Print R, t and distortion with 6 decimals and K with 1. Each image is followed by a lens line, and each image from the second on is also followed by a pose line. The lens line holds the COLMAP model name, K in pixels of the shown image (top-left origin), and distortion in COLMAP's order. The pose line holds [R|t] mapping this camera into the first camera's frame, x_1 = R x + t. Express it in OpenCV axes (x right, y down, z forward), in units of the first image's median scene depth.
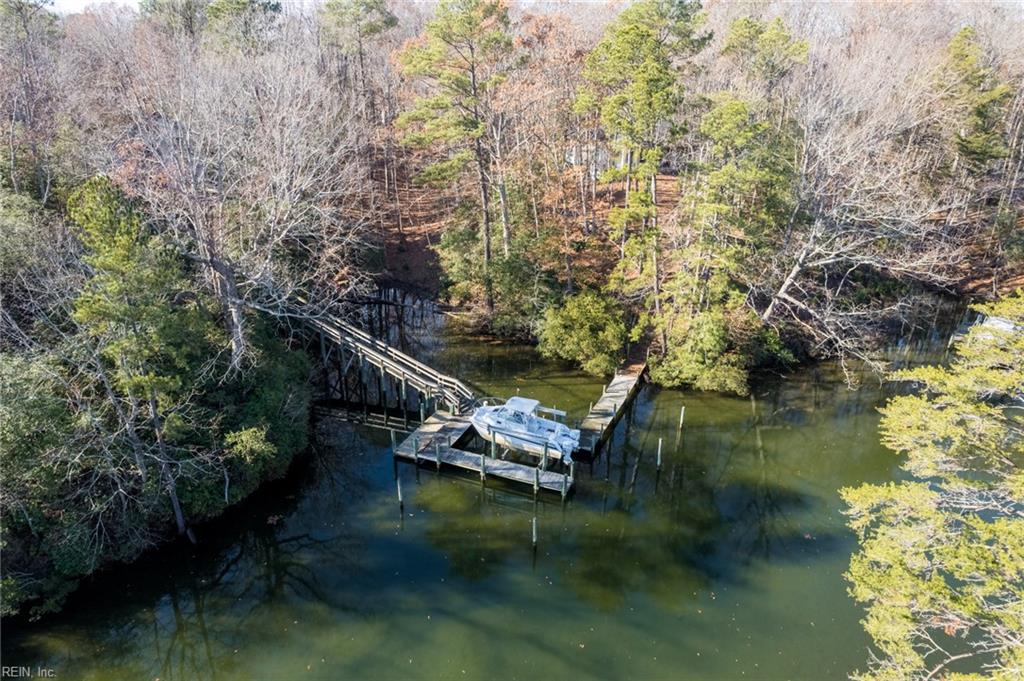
lens RADIAL K [[656.8, 0, 520.6], [0, 656.8, 339.4], [0, 0, 1]] dist [-0.042815, 0.003643]
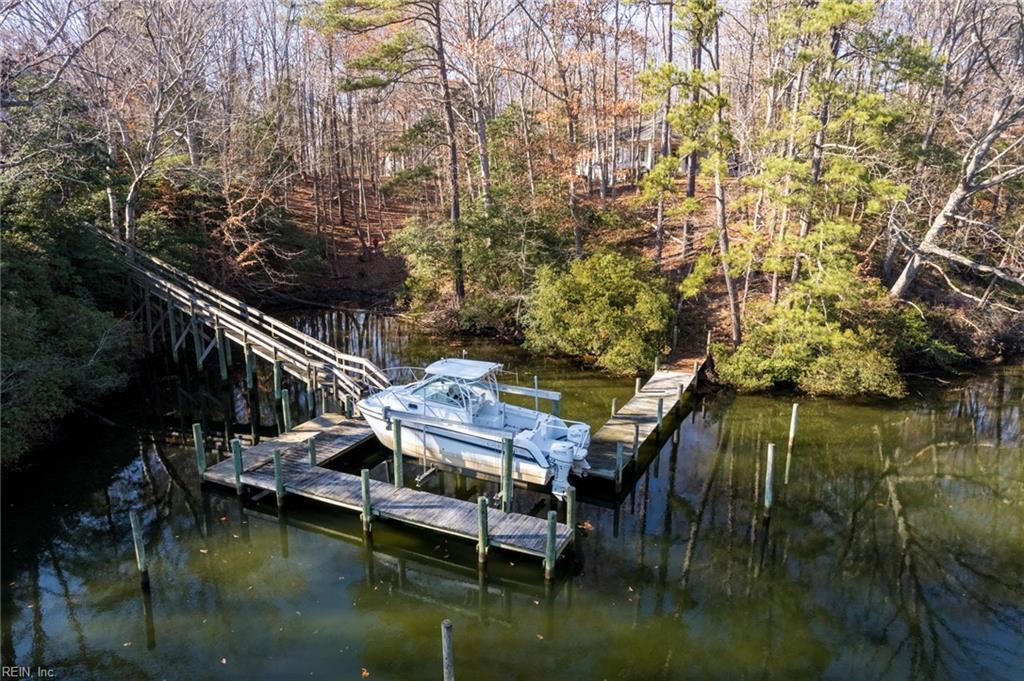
lens RADIAL K [[656.8, 0, 504.9], [0, 656.8, 341.6], [0, 0, 1]] dist [-0.042815, 0.003643]
pose [[0.998322, -0.002727, -0.057851, 0.052255], [-0.006116, 0.988341, -0.152133, 0.134244], [0.057591, 0.152232, 0.986665, 0.480978]]
